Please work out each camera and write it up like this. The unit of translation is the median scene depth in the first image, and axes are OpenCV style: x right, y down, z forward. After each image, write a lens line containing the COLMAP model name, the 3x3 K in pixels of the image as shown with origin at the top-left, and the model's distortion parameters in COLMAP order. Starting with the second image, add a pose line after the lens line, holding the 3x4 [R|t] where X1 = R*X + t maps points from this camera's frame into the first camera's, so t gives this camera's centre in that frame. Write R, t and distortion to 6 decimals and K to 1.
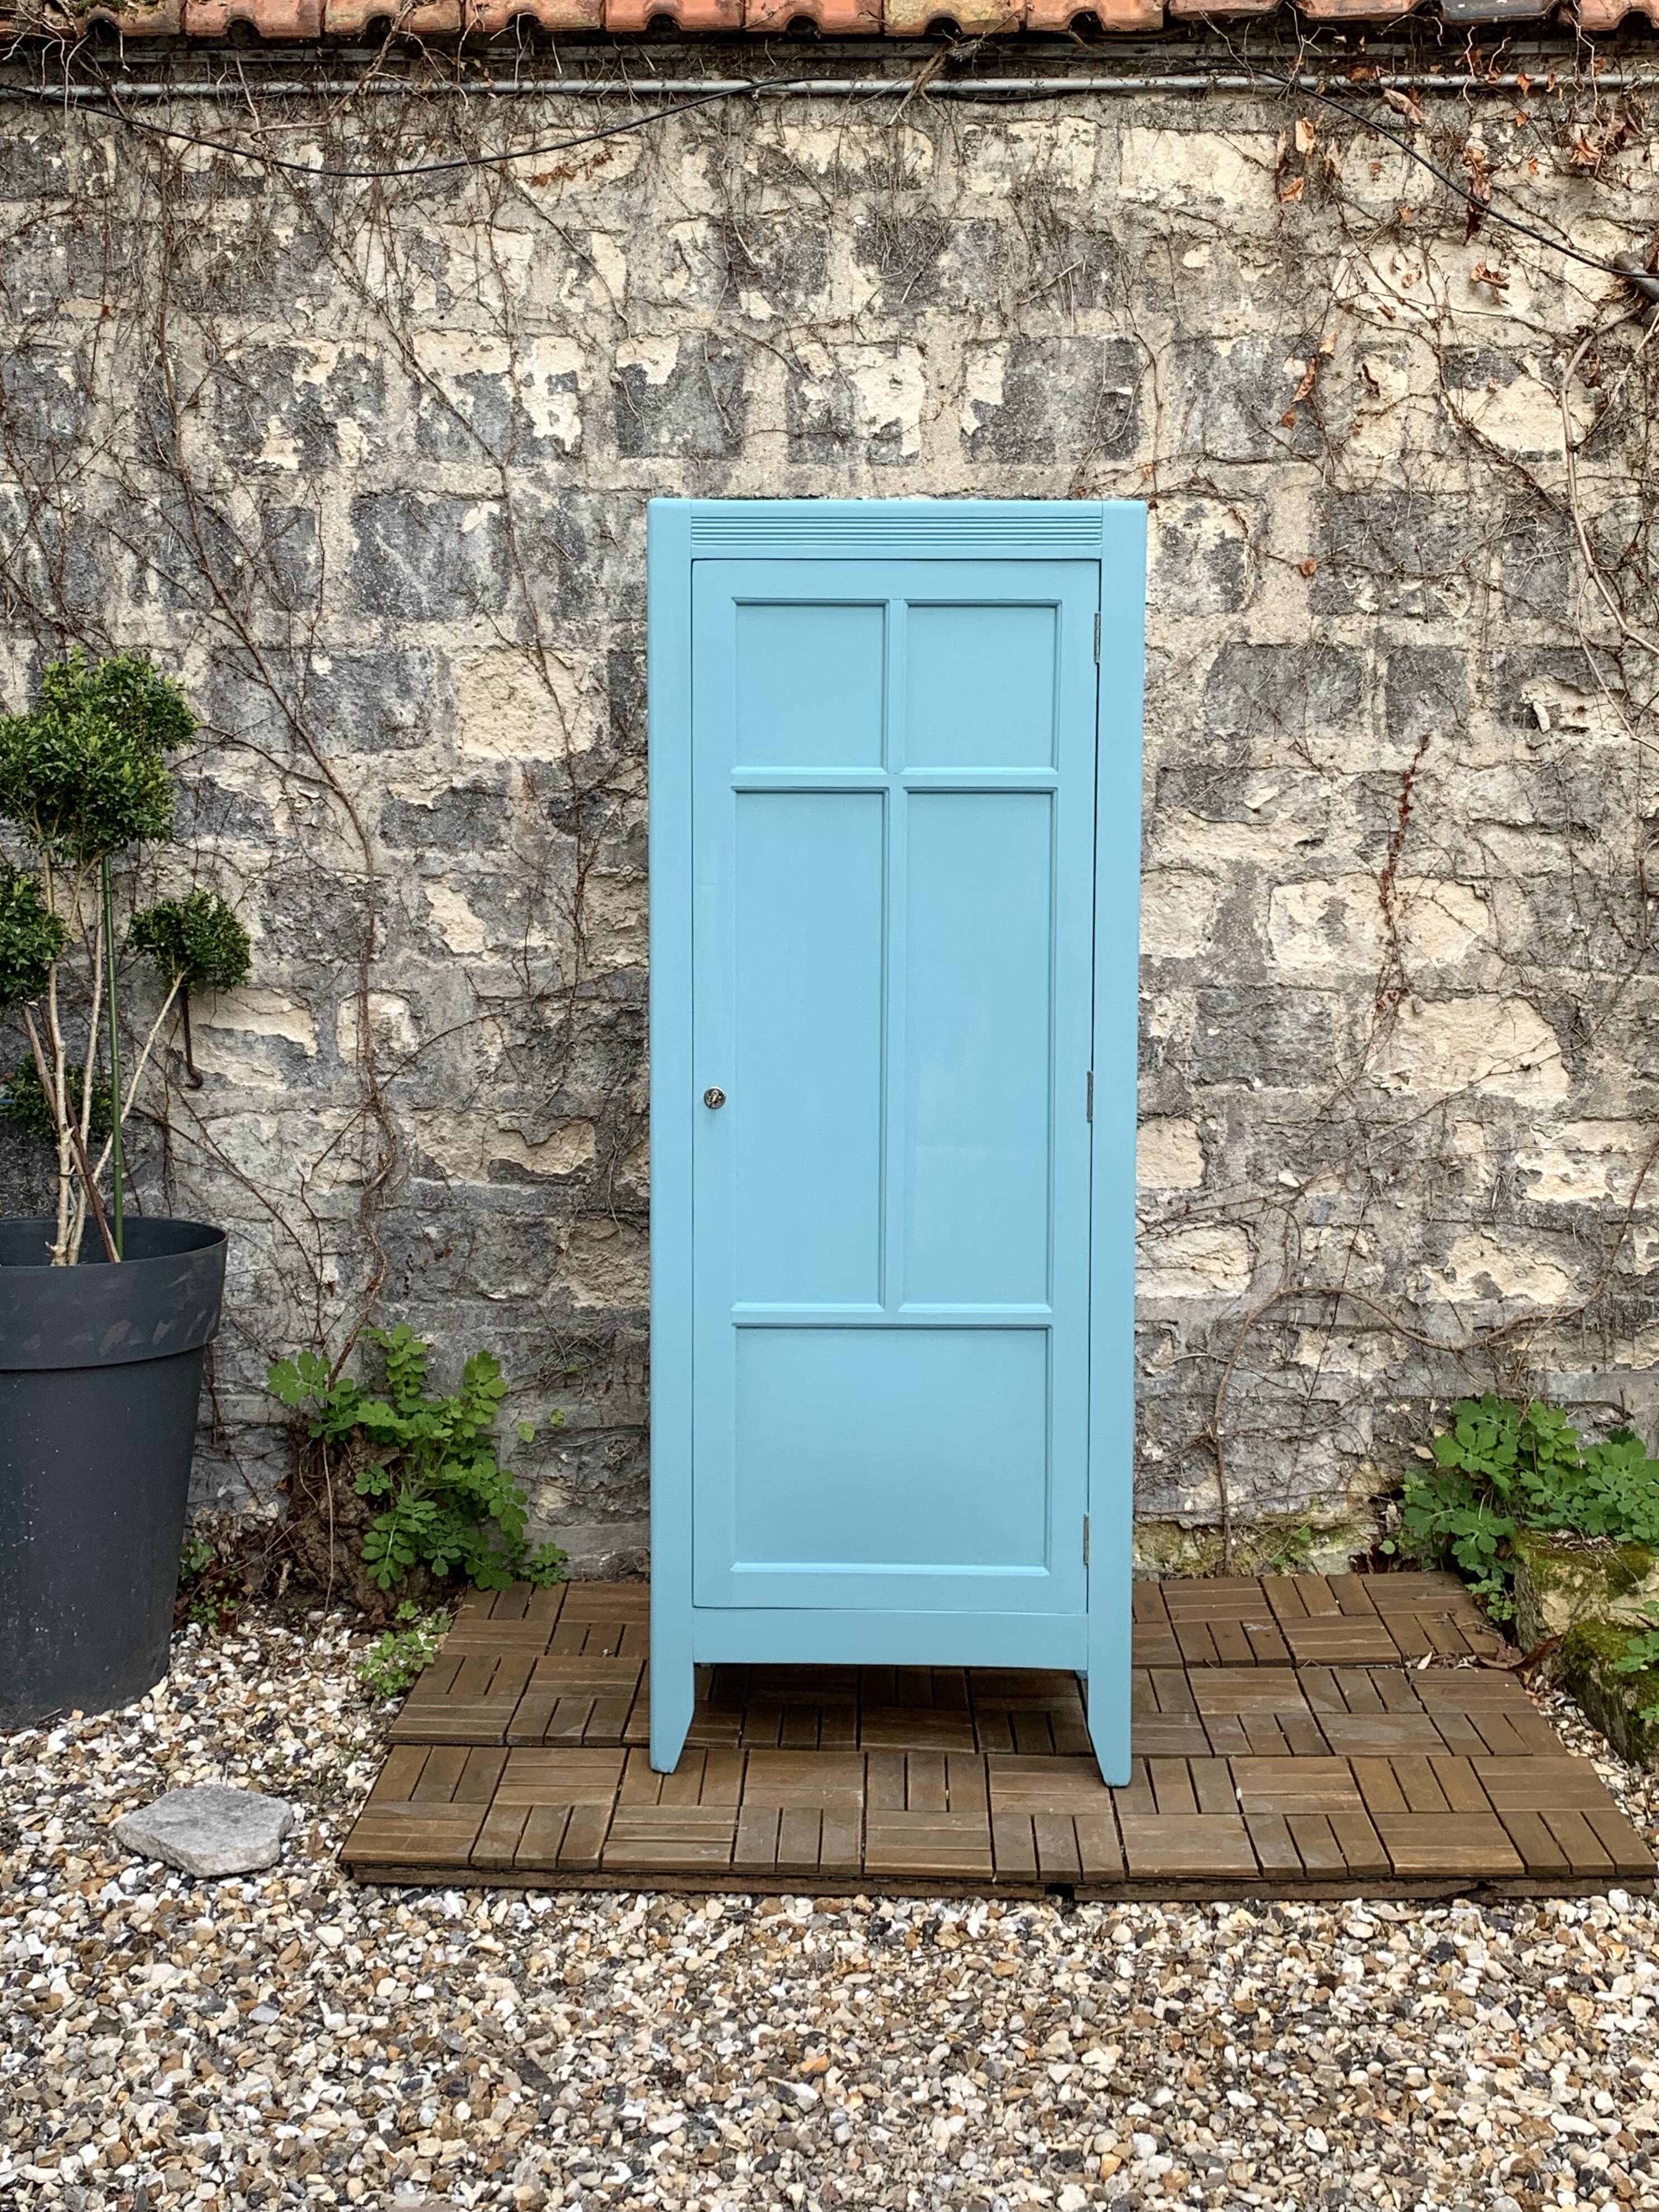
lens RADIAL K [[2561.5, 0, 848.3], [0, 2561.5, 1001.8], [0, 0, 1]] dist [0.120462, -0.484540]
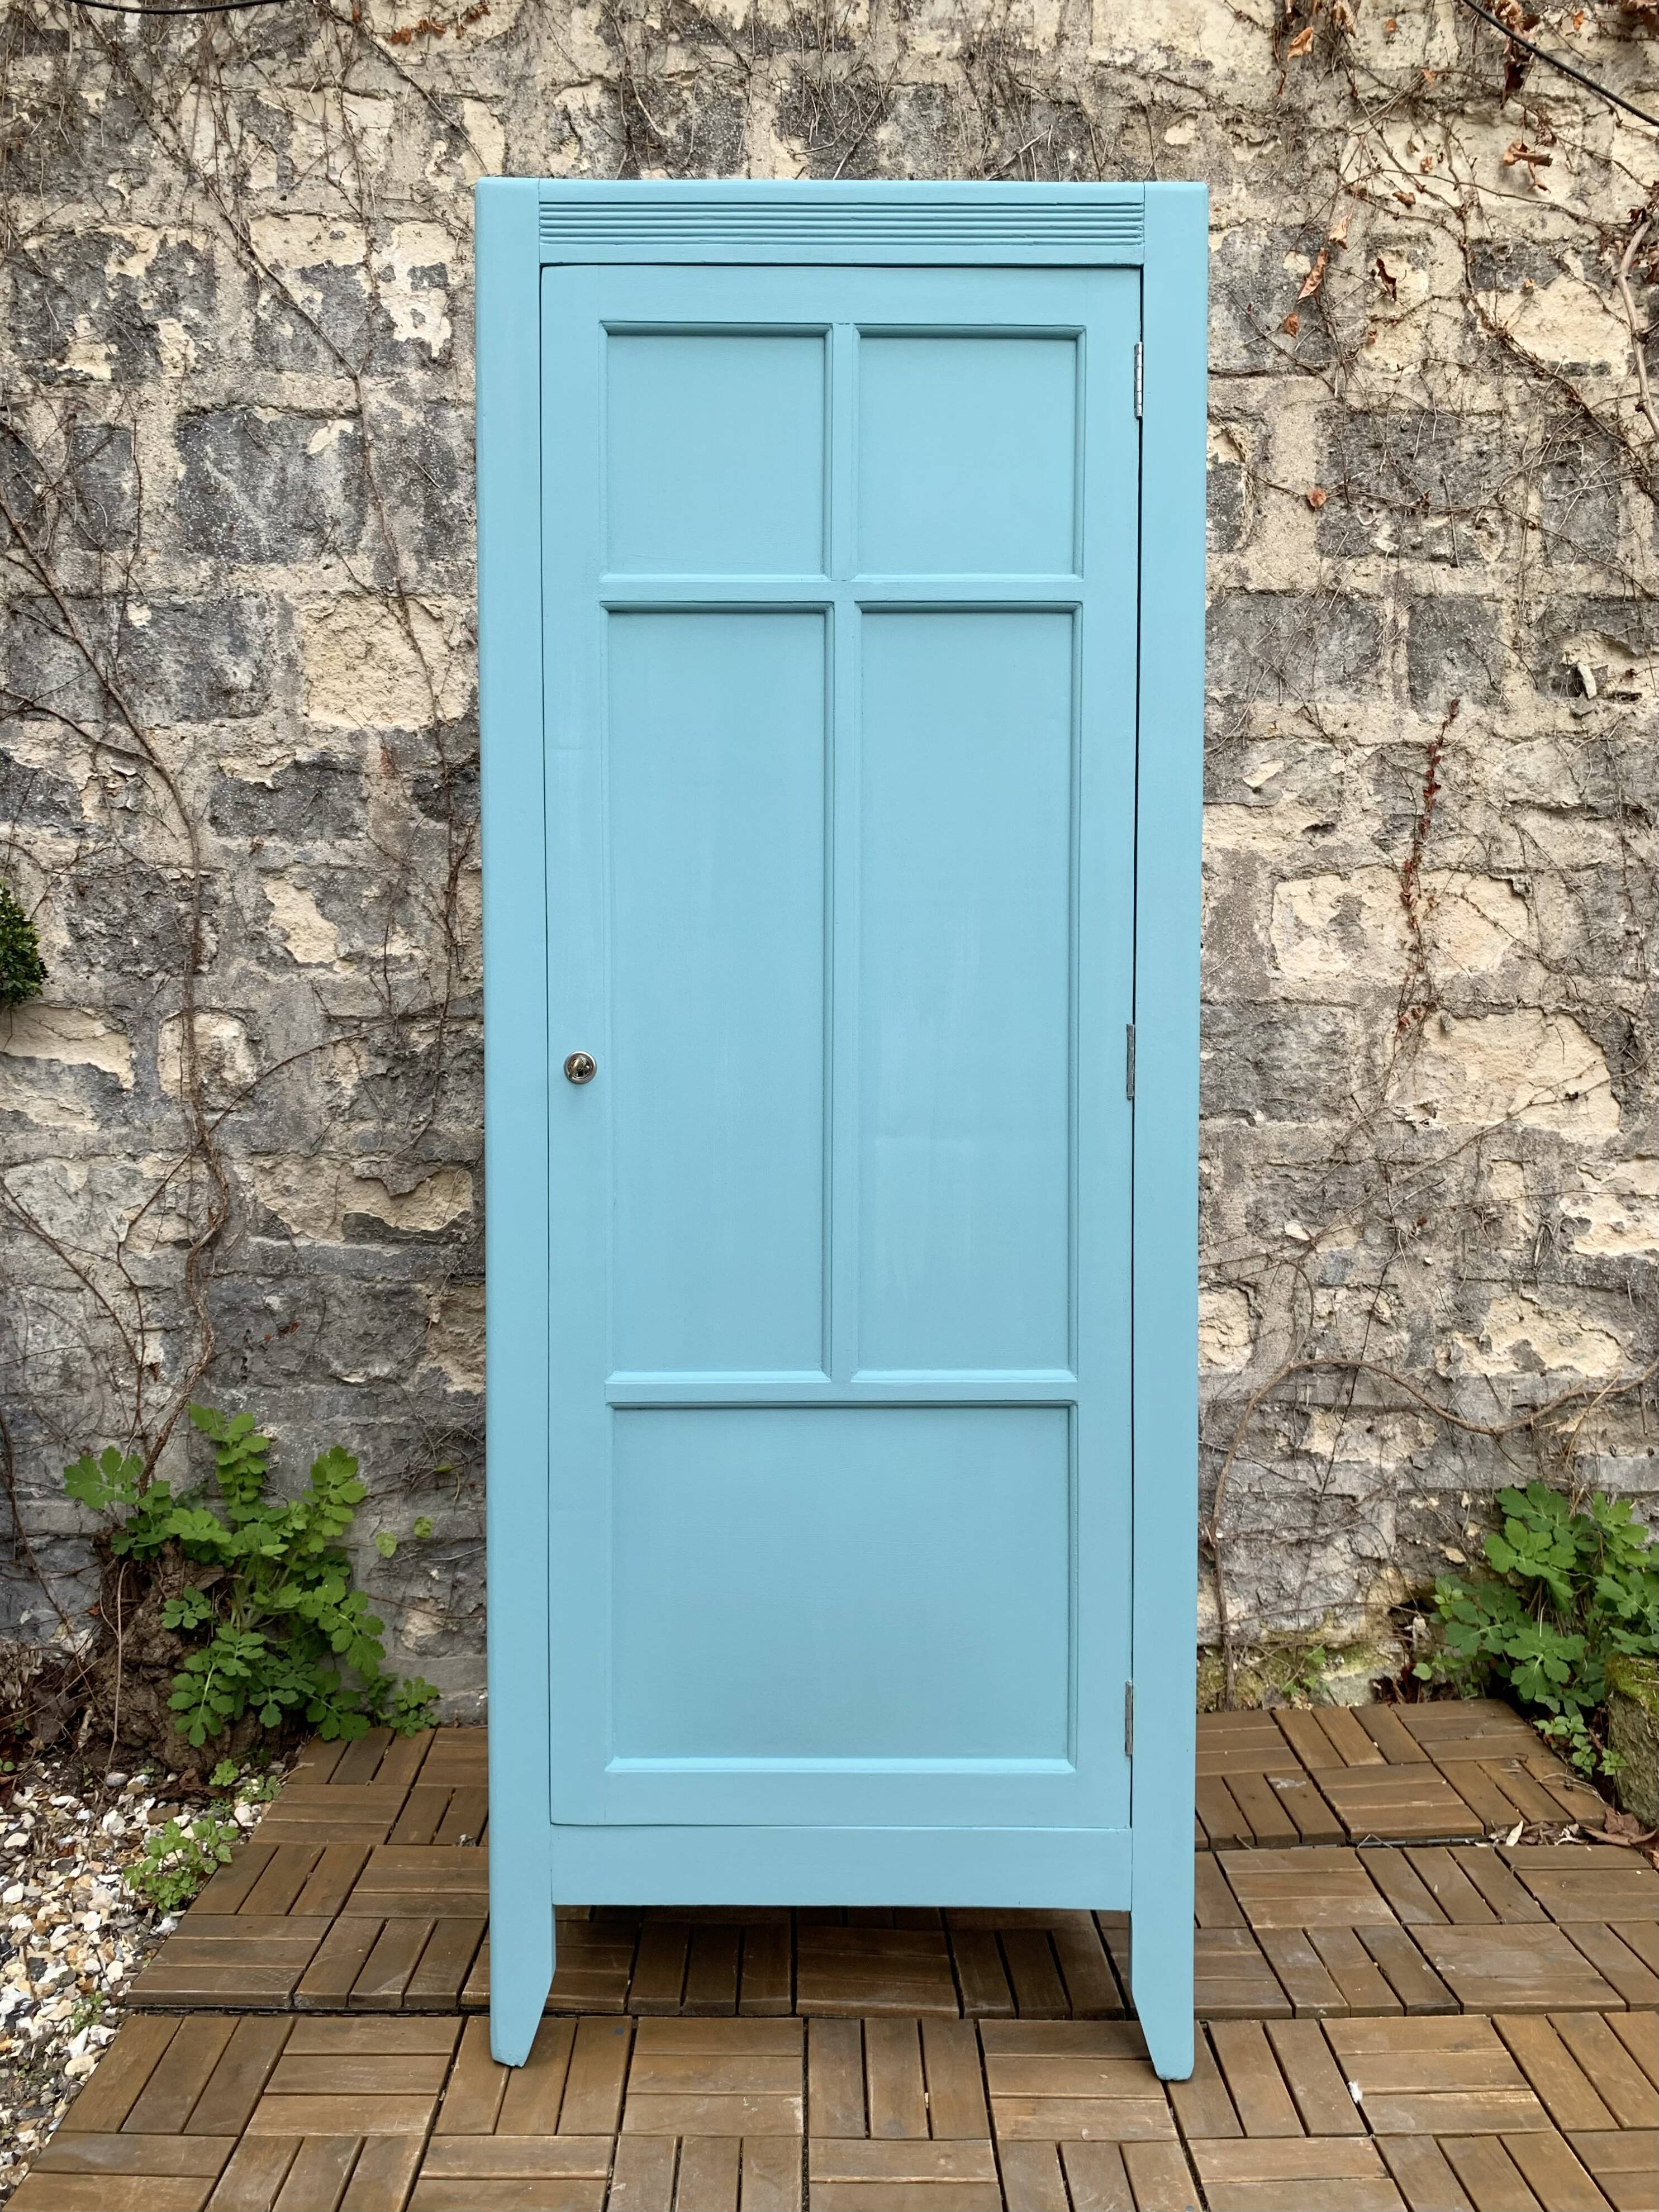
lens RADIAL K [[1754.7, 0, 808.6], [0, 1754.7, 1107.9], [0, 0, 1]] dist [-0.013667, 0.015216]
pose [[0.999743, -0.004882, 0.022121, -0.001378], [0.006036, 0.998607, -0.052426, 0.059854], [-0.021834, 0.052546, 0.998380, 0.443180]]
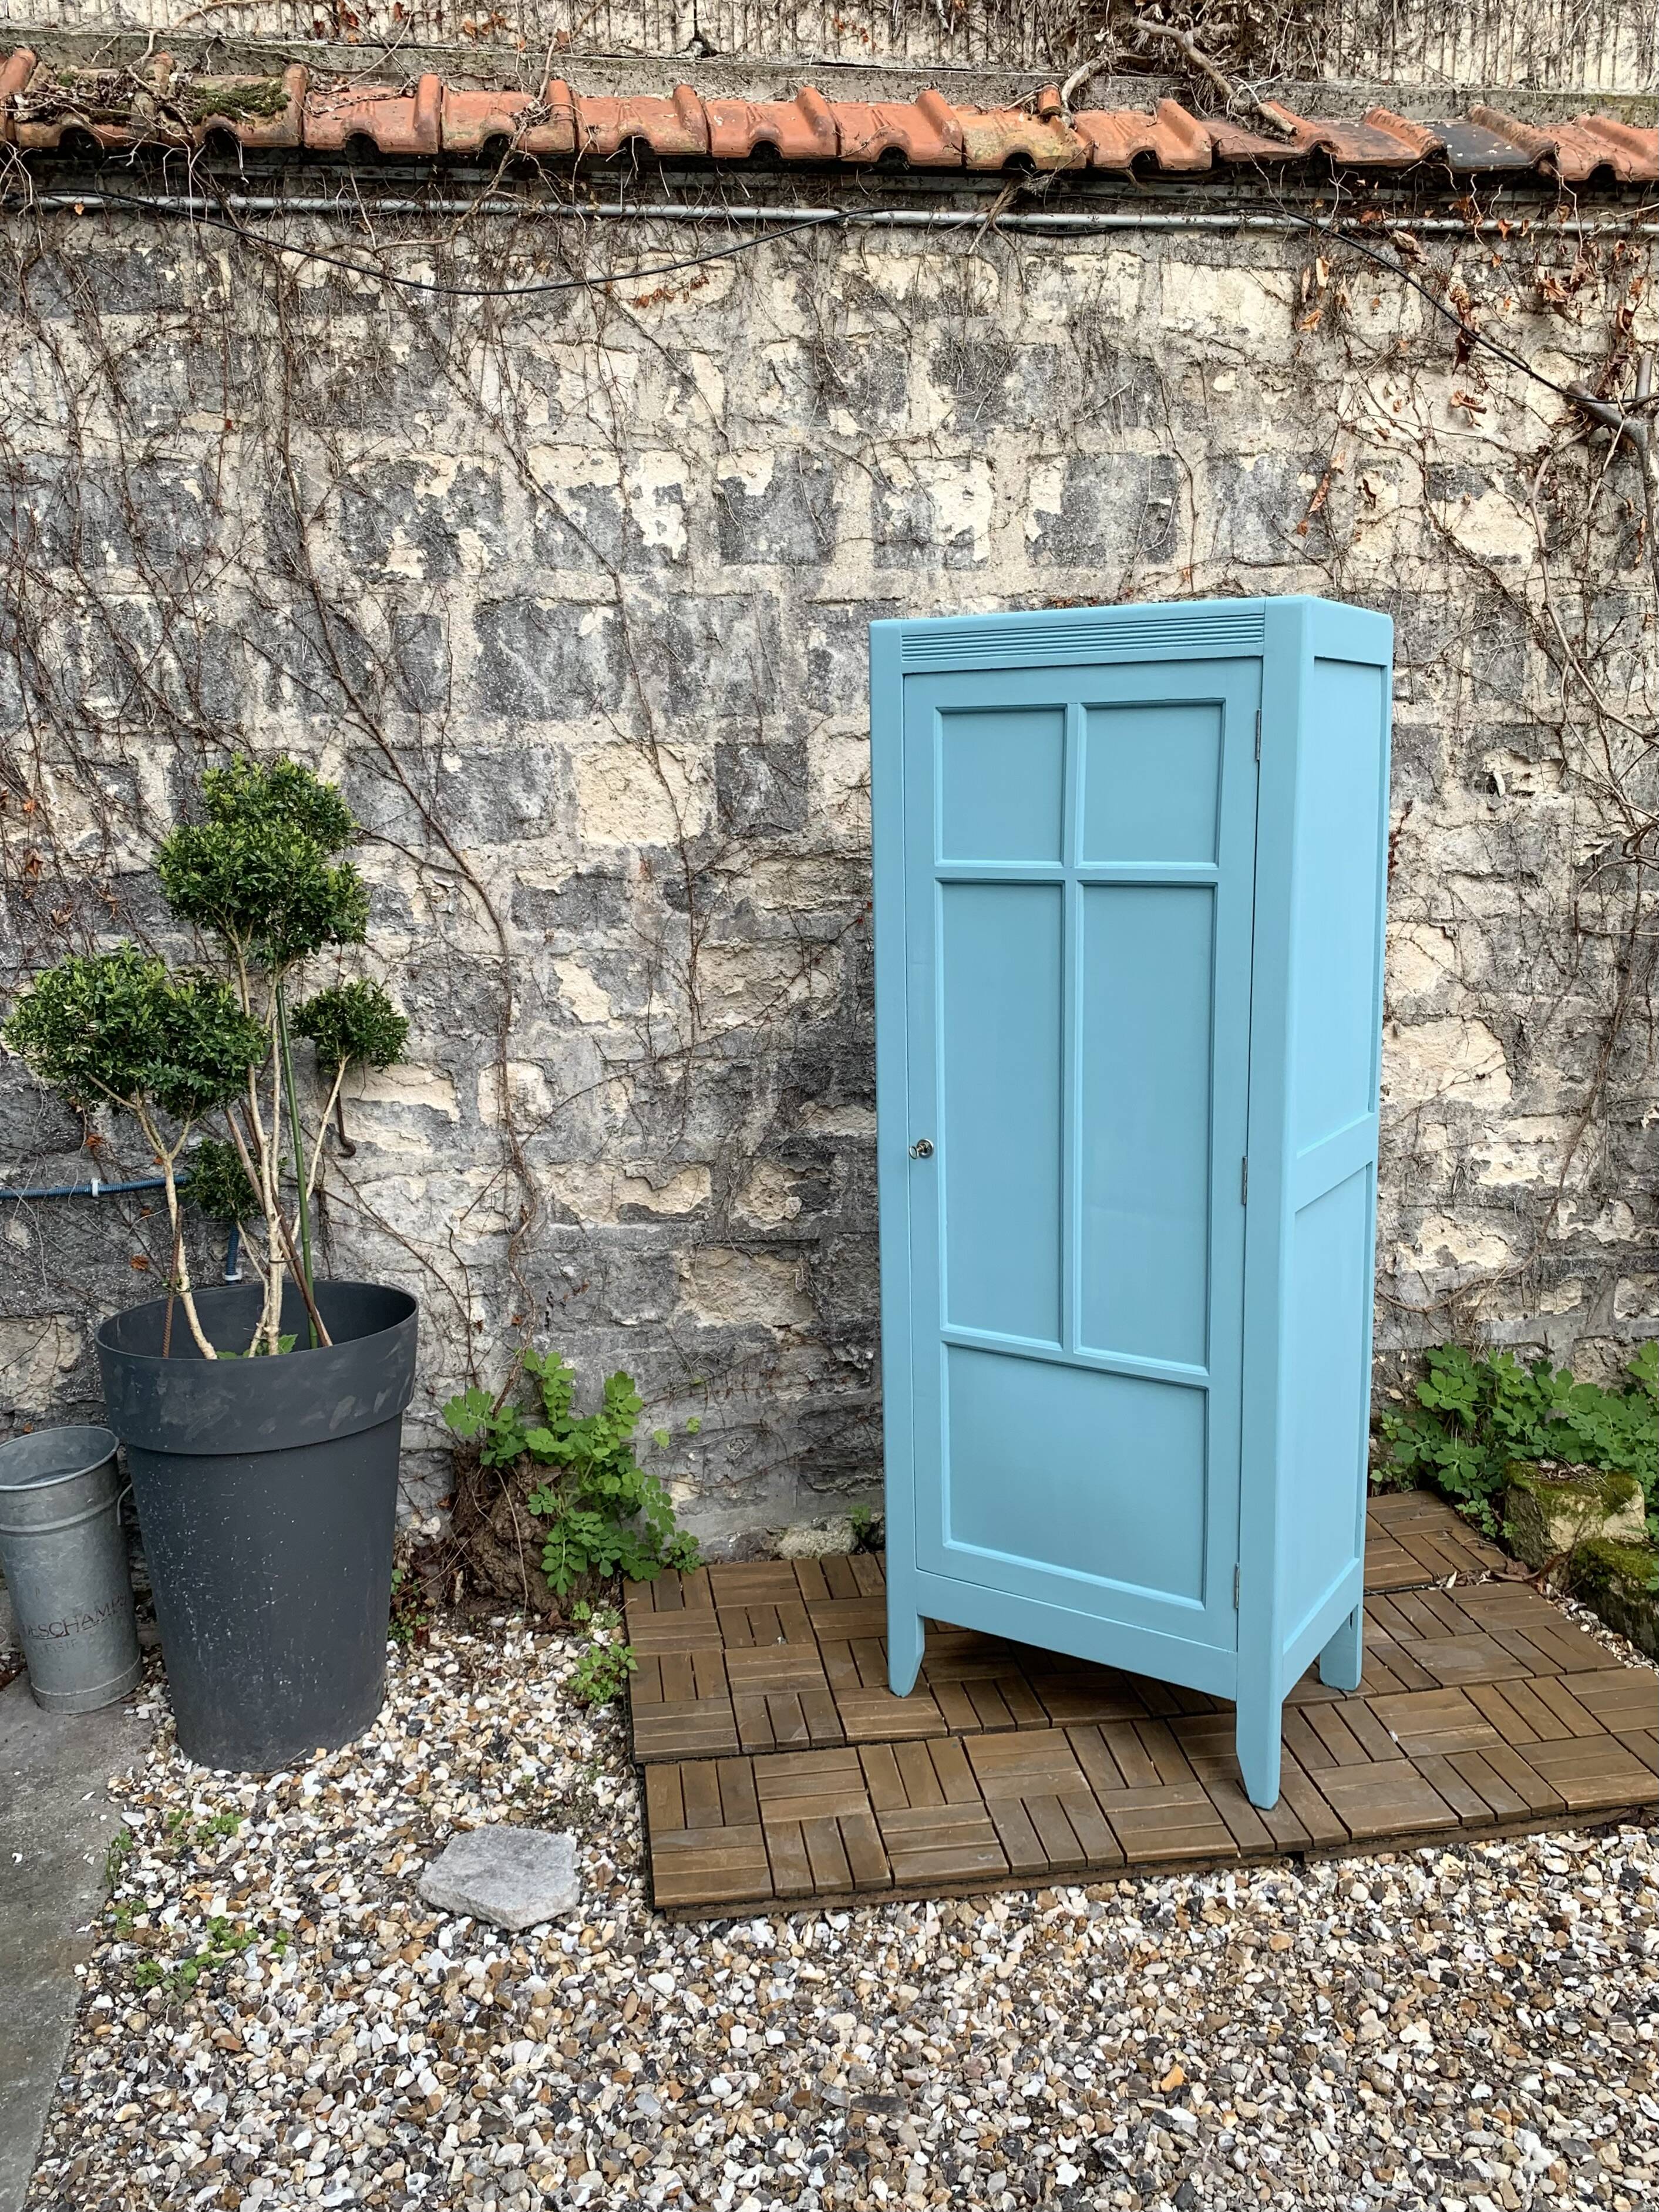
lens RADIAL K [[1857.0, 0, 829.5], [0, 1857.0, 1106.0], [0, 0, 1]] dist [-0.008350, 0.005809]
pose [[0.985625, -0.052891, 0.160458, -0.182599], [0.039733, 0.995662, 0.084129, -0.047206], [-0.164211, -0.076544, 0.983451, 0.202093]]
